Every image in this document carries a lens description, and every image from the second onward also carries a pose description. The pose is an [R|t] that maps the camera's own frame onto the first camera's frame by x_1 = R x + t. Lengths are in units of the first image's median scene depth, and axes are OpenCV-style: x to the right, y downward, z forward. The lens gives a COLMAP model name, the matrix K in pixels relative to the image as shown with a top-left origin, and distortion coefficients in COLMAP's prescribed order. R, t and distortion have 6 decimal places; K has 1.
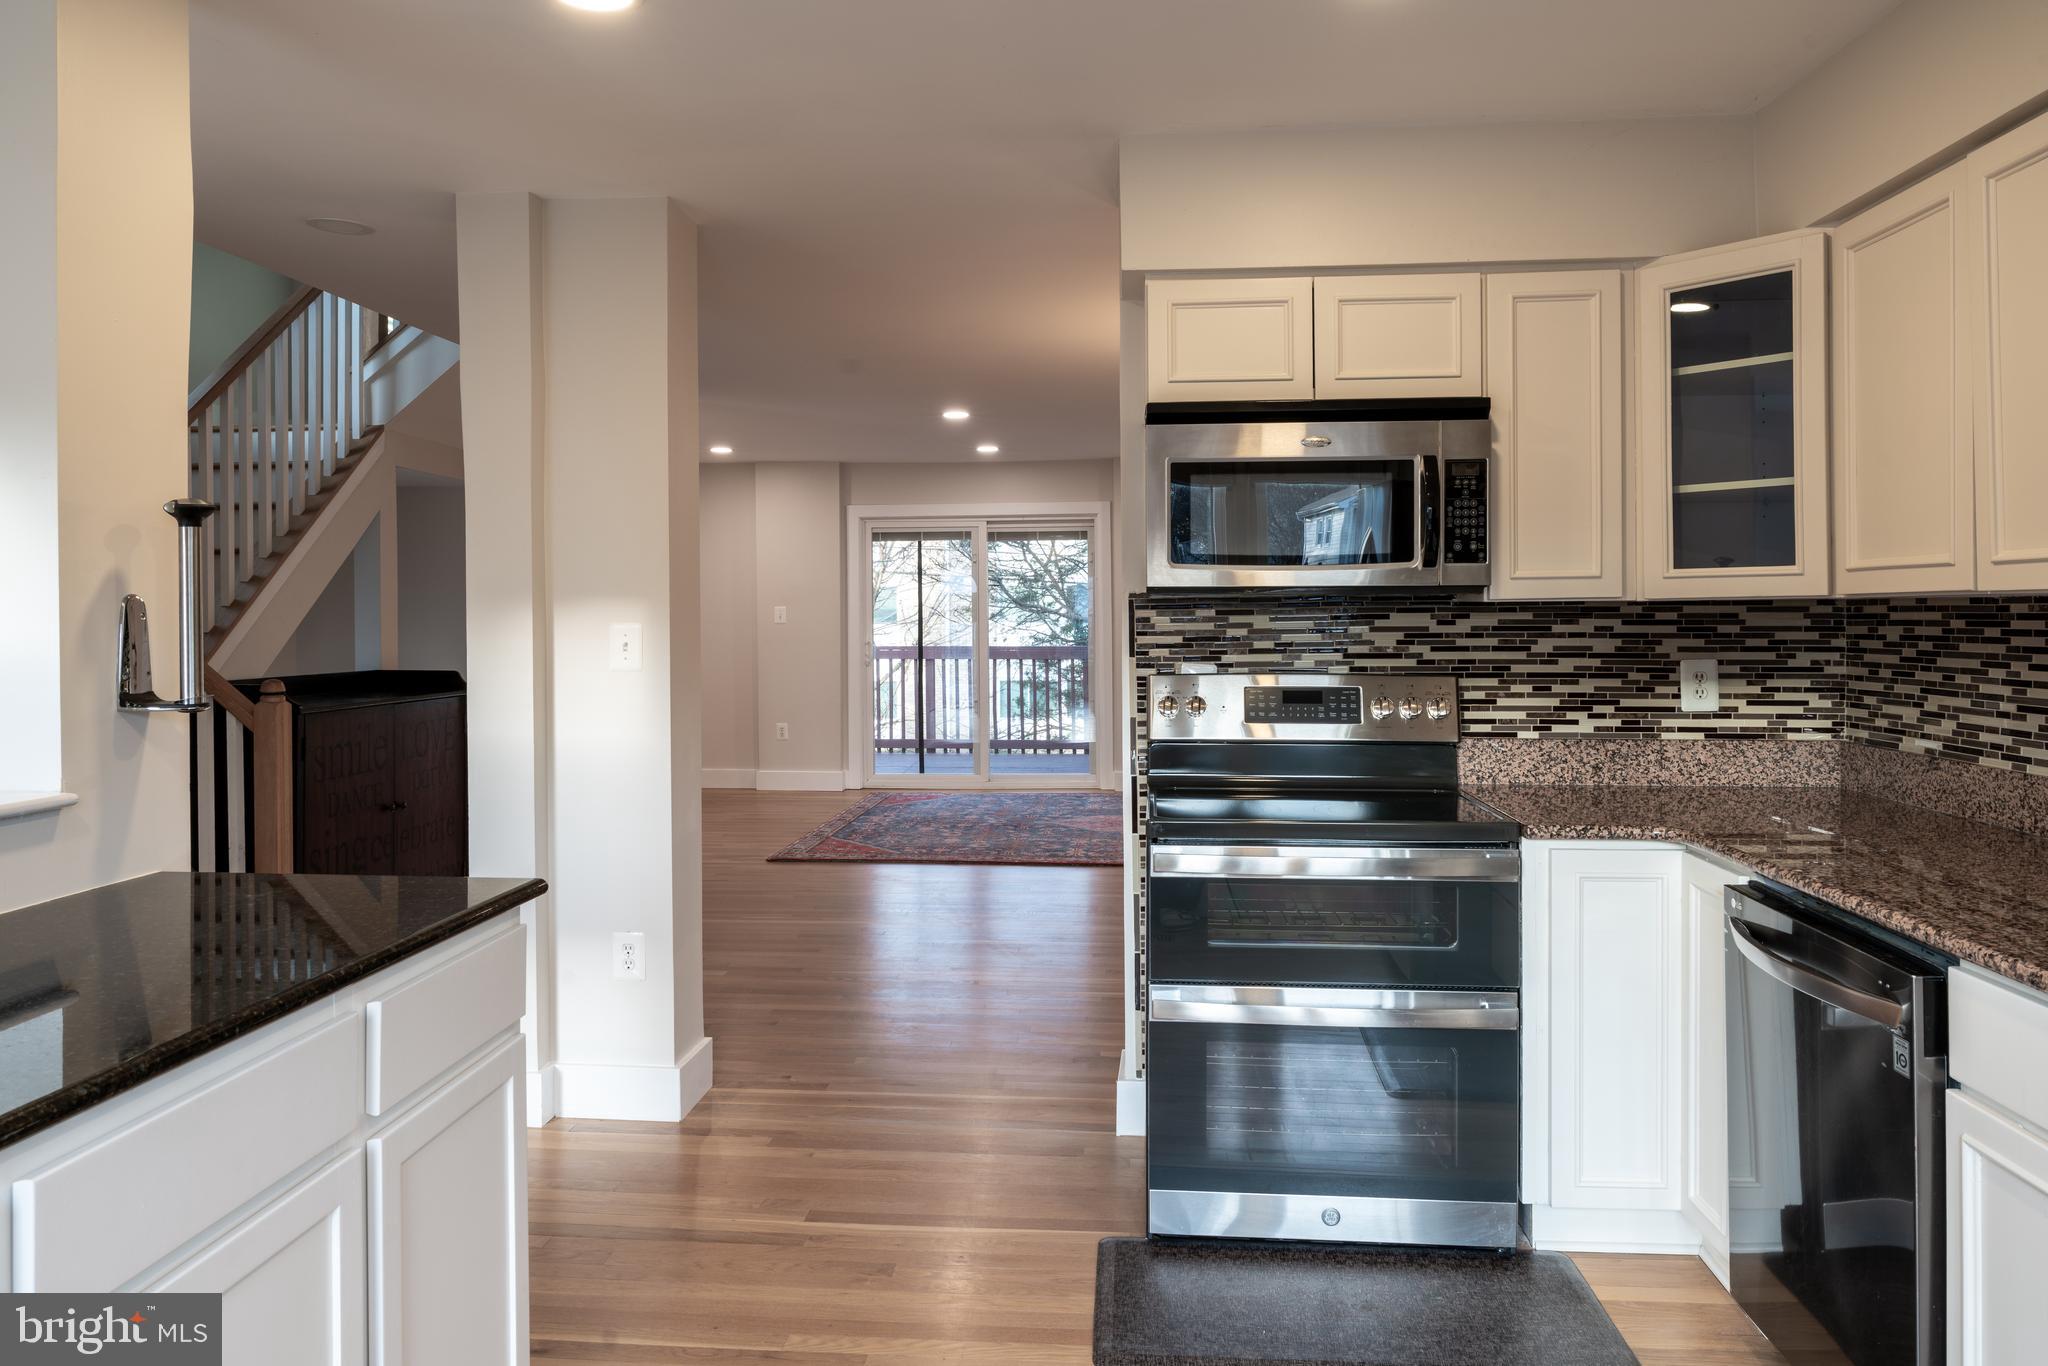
lens RADIAL K [[1386.1, 0, 1018.0], [0, 1386.1, 623.6], [0, 0, 1]] dist [-0.006943, 0.005639]
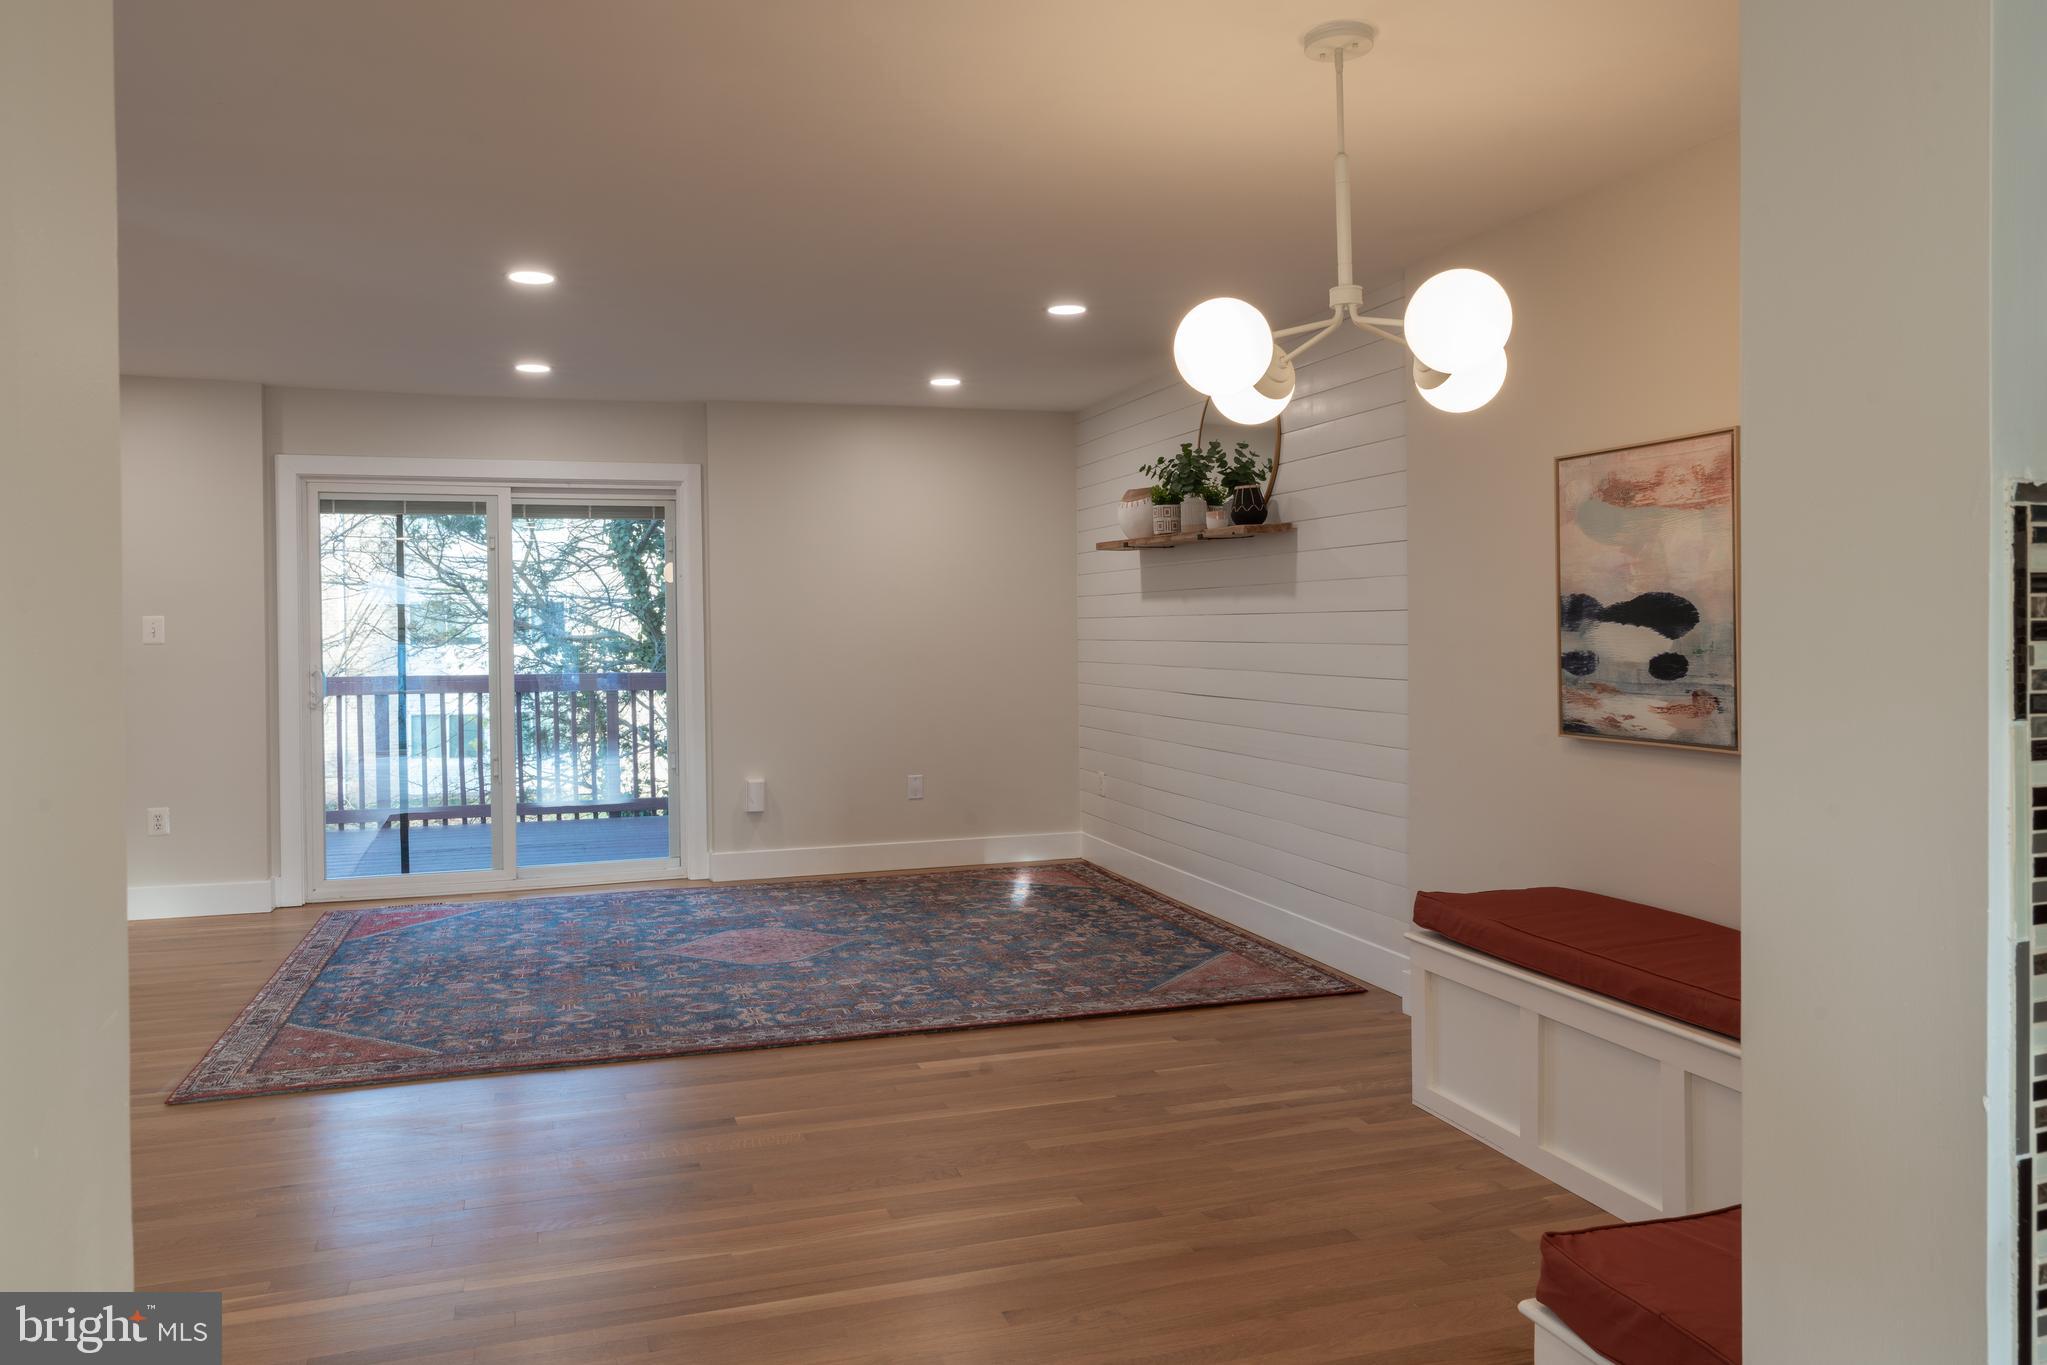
lens RADIAL K [[1385.4, 0, 909.8], [0, 1385.4, 644.2], [0, 0, 1]] dist [-0.006943, 0.005639]
pose [[0.932799, -0.010569, 0.360241, -0.224786], [0.010627, 0.999942, 0.001821, 0.007213], [-0.360240, 0.002129, 0.932857, 0.863140]]
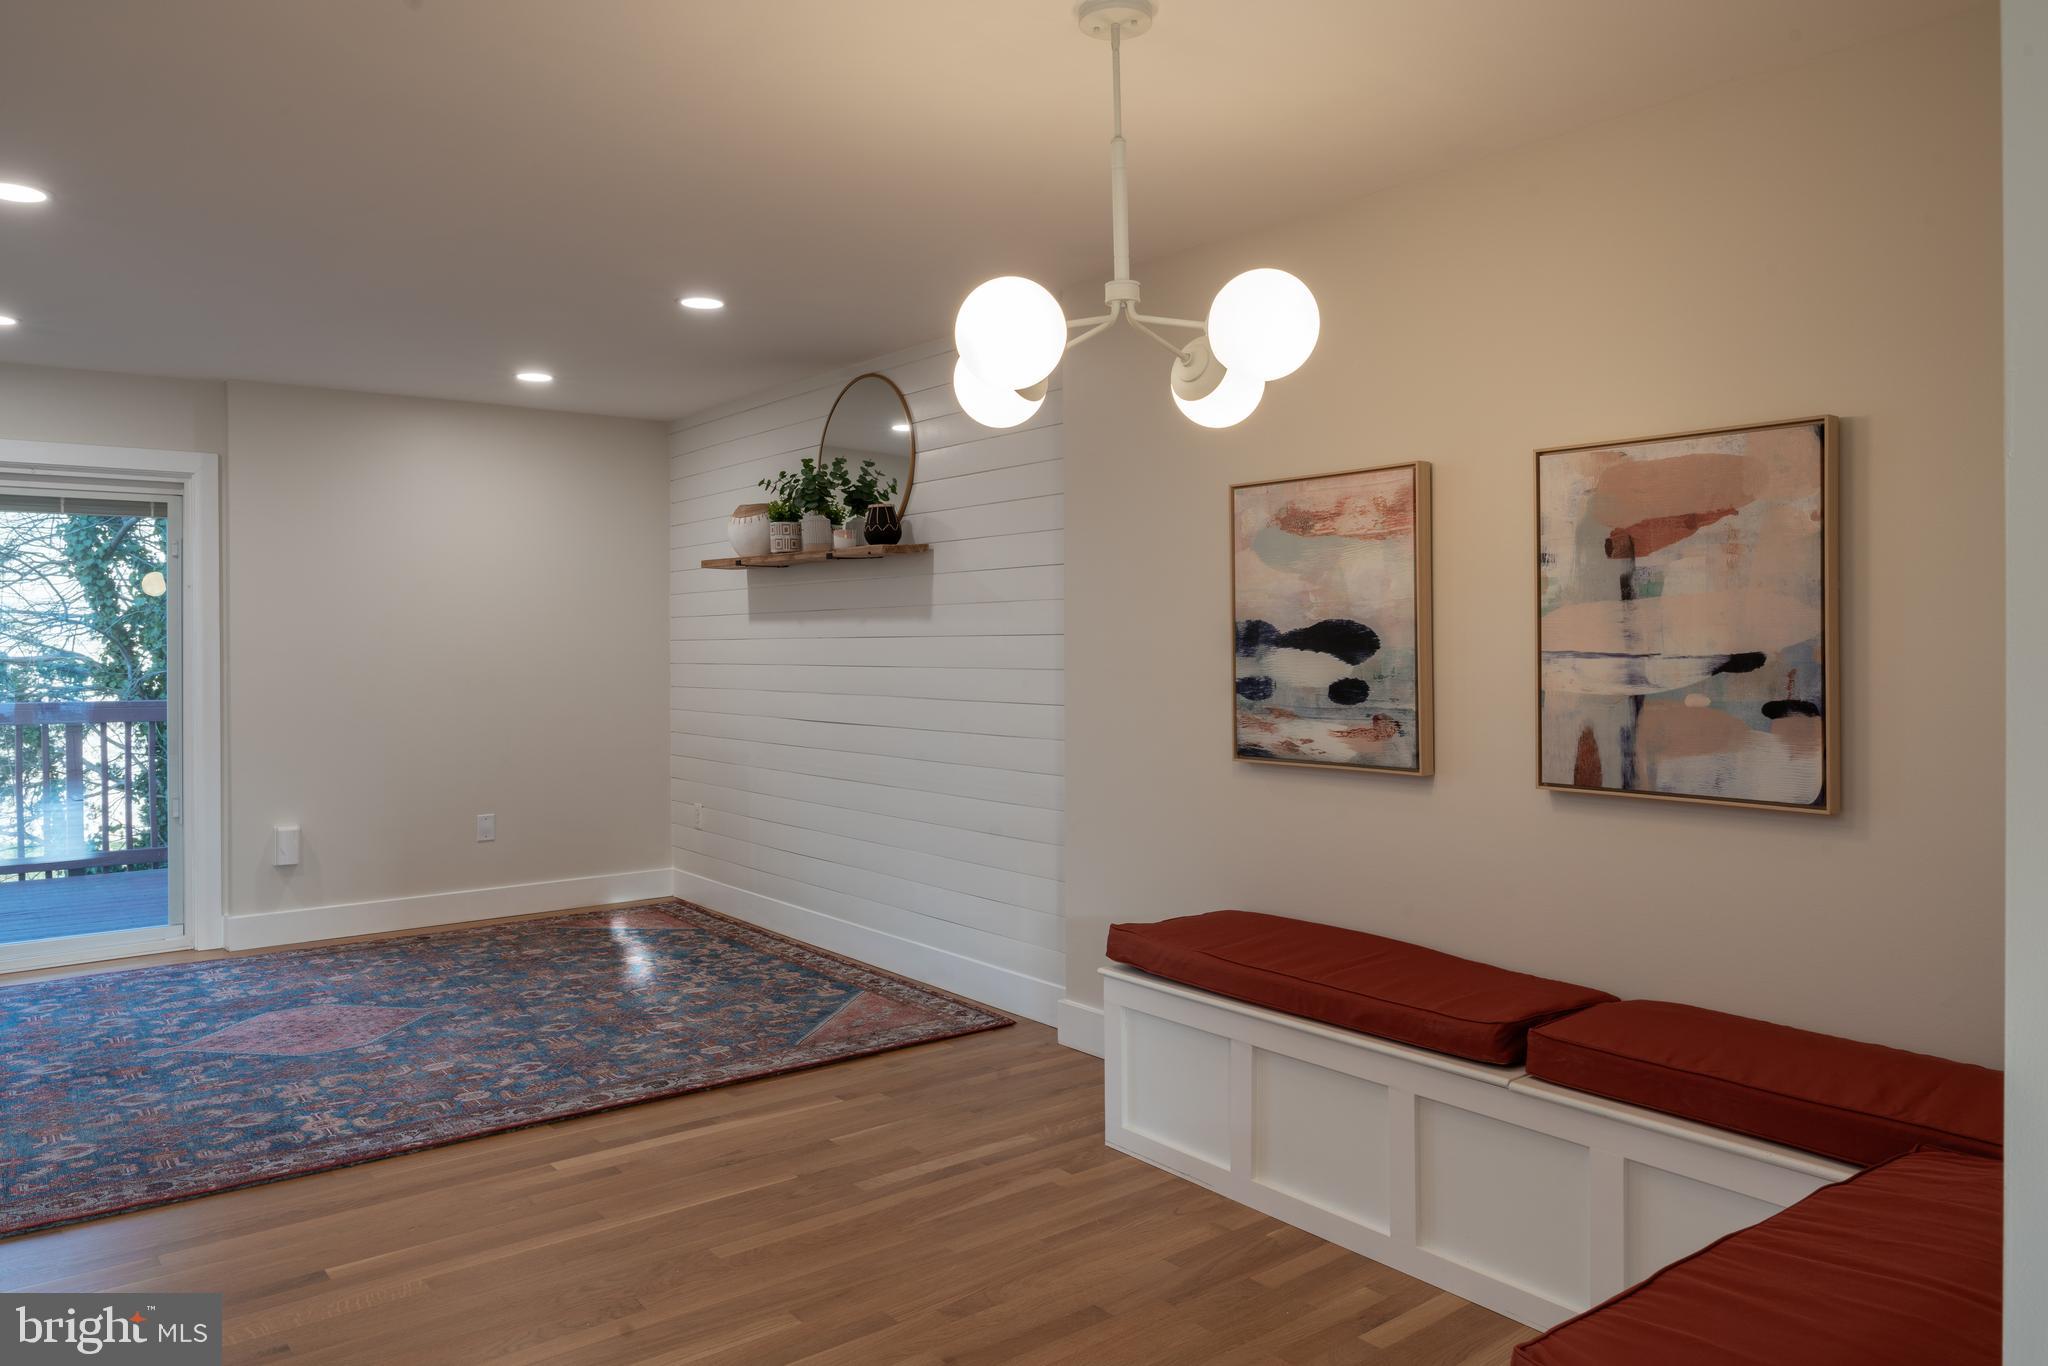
lens RADIAL K [[1386.1, 0, 982.3], [0, 1386.1, 642.3], [0, 0, 1]] dist [-0.006943, 0.005639]
pose [[0.732741, 0.001323, 0.680506, -0.252717], [0.009387, 0.999883, -0.012052, 0.004427], [-0.680442, 0.015219, 0.732644, 1.020422]]
